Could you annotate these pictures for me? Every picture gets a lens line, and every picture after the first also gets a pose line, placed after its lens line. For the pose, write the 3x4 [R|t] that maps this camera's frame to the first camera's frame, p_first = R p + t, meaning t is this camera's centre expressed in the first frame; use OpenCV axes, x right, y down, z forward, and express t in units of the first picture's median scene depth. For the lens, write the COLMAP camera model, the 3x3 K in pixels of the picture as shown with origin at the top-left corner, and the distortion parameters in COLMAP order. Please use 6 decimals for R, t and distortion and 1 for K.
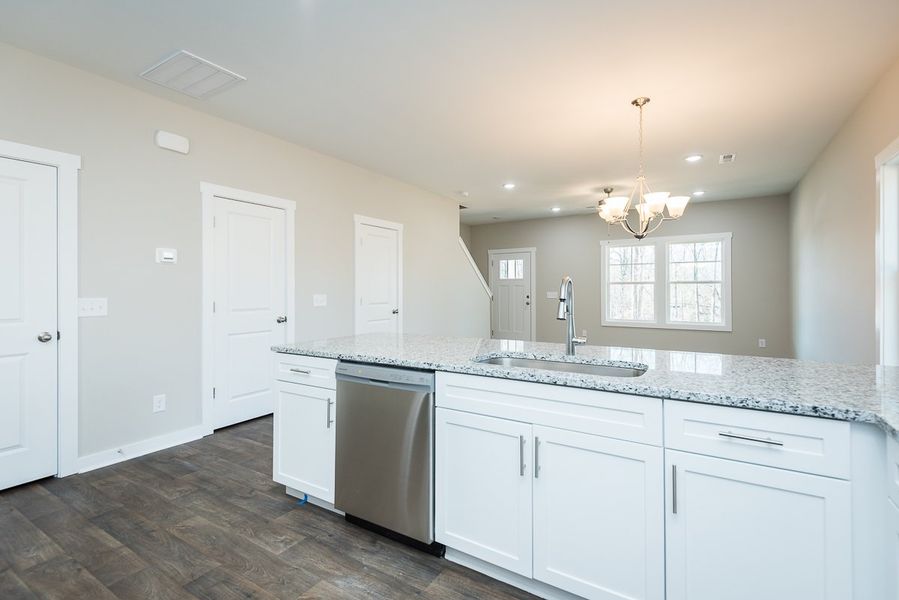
lens RADIAL K [[427.9, 0, 450.7], [0, 427.9, 284.1], [0, 0, 1]] dist [0.027076, -0.010636]
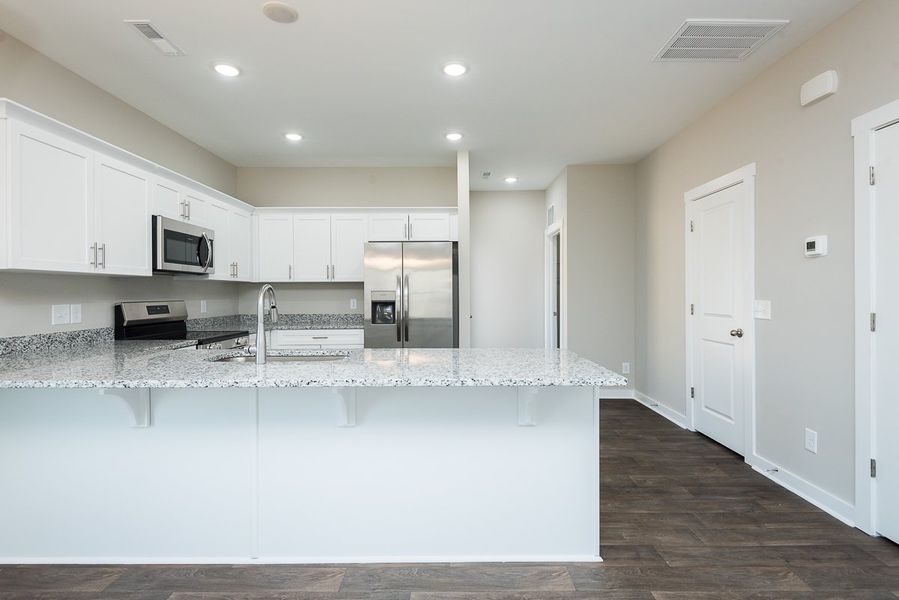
lens RADIAL K [[427.9, 0, 454.0], [0, 427.9, 299.9], [0, 0, 1]] dist [0.027076, -0.010636]
pose [[-0.840520, 0.016005, -0.541544, 0.349262], [0.015170, 0.999867, 0.006005, 0.016589], [0.541568, -0.003167, -0.840651, 1.683723]]
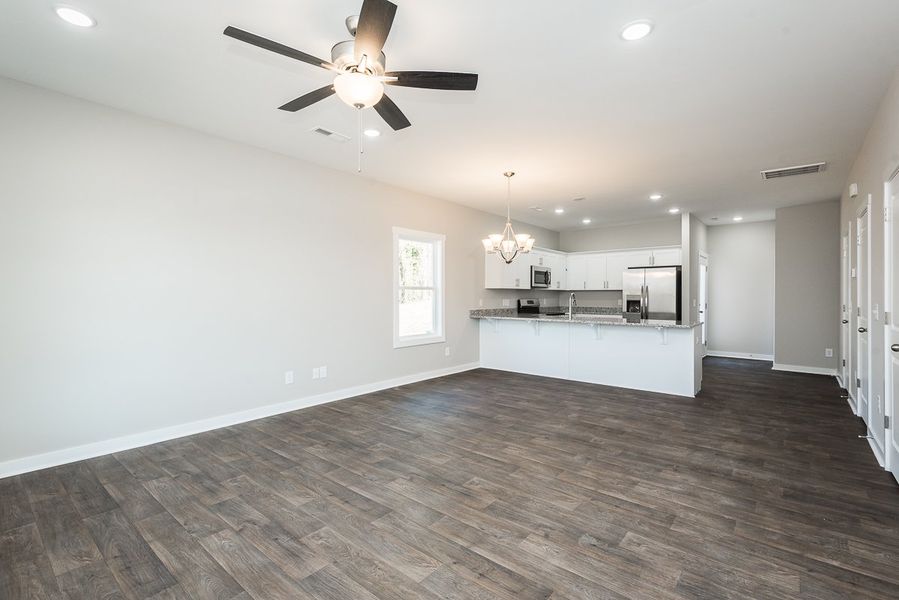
lens RADIAL K [[408.6, 0, 445.2], [0, 408.6, 302.1], [0, 0, 1]] dist [0.011632, -0.001923]
pose [[-0.994332, 0.007340, 0.106063, 0.734527], [0.006221, 0.999921, -0.010879, 0.074670], [-0.106135, -0.010158, -0.994300, 3.349403]]
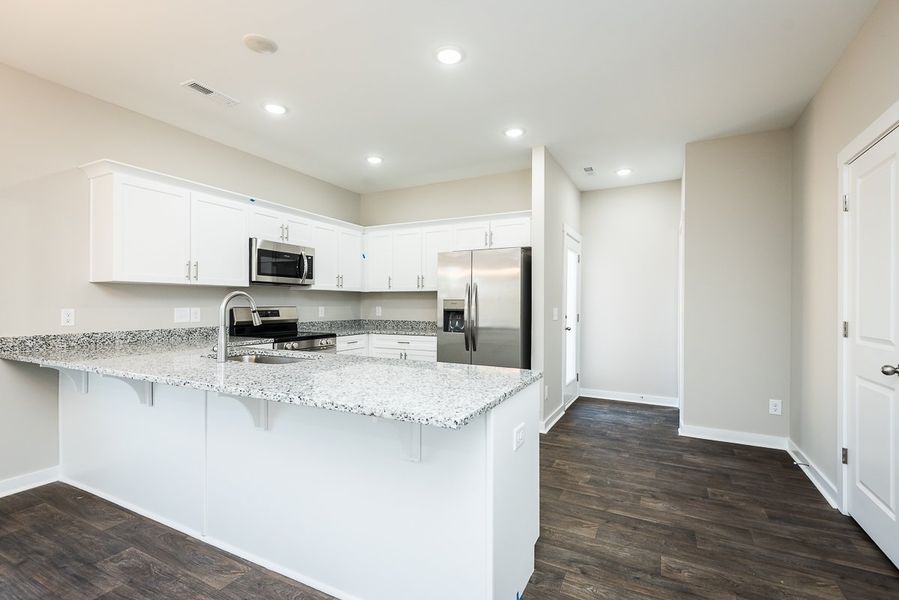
lens RADIAL K [[408.6, 0, 456.2], [0, 408.6, 304.0], [0, 0, 1]] dist [0.011632, -0.001923]
pose [[-0.994222, -0.000747, -0.107341, -0.167354], [0.000577, 0.999924, -0.012306, 0.024264], [0.107342, -0.012297, -0.994146, 1.717396]]
